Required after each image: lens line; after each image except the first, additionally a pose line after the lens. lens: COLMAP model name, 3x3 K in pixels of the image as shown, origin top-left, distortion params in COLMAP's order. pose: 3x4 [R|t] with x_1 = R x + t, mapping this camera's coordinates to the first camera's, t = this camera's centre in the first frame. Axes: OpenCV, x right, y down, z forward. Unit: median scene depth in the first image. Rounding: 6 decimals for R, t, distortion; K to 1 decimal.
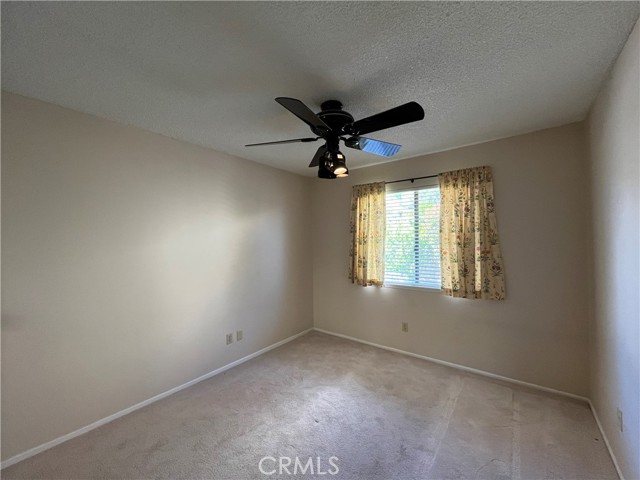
lens RADIAL K [[259.1, 0, 319.7], [0, 259.1, 238.5], [0, 0, 1]] dist [-0.003153, -0.000257]
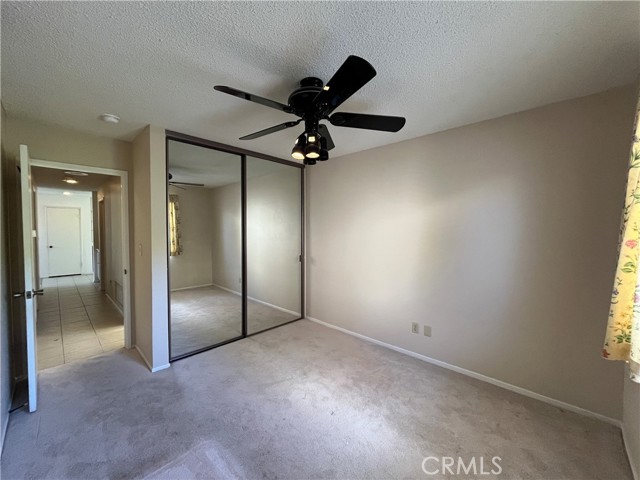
lens RADIAL K [[259.1, 0, 319.5], [0, 259.1, 238.5], [0, 0, 1]] dist [-0.003153, -0.000257]
pose [[-0.115150, 0.029709, -0.992904, 0.655512], [0.000858, 0.999555, 0.029809, 0.019387], [0.993348, 0.002580, -0.115124, 0.749832]]
